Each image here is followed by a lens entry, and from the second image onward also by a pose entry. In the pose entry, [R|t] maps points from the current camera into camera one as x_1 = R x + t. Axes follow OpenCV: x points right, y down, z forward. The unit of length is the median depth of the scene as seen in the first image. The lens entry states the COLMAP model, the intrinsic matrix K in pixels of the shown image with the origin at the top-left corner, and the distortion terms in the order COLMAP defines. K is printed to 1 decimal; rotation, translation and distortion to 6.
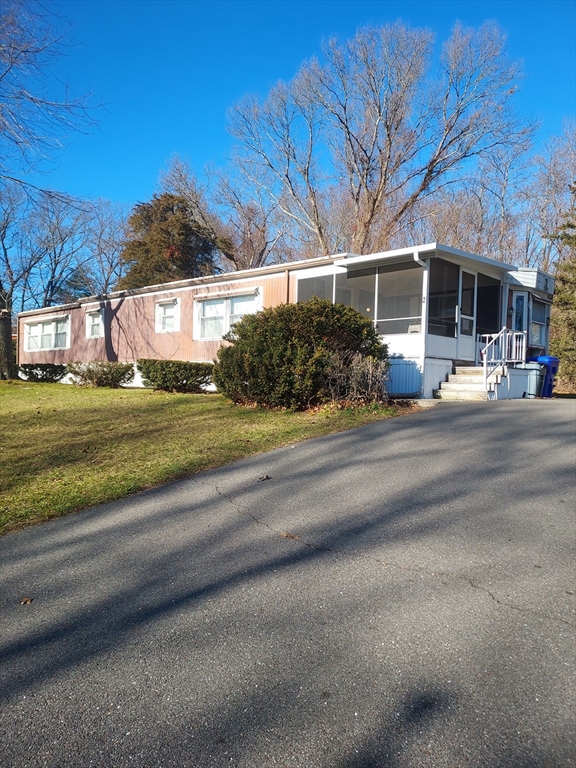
lens RADIAL K [[538.9, 0, 286.4], [0, 538.9, 385.3], [0, 0, 1]] dist [0.012233, -0.011471]
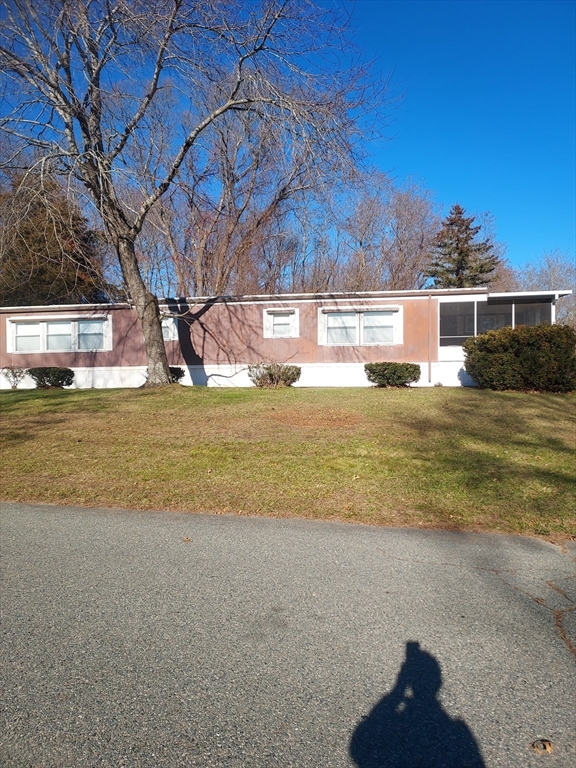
lens RADIAL K [[538.9, 0, 287.5], [0, 538.9, 383.4], [0, 0, 1]] dist [0.012233, -0.011471]
pose [[0.877907, -0.026268, 0.478110, -0.773906], [0.023909, 0.999653, 0.011021, -0.017047], [-0.478234, 0.001756, 0.878231, 0.009365]]
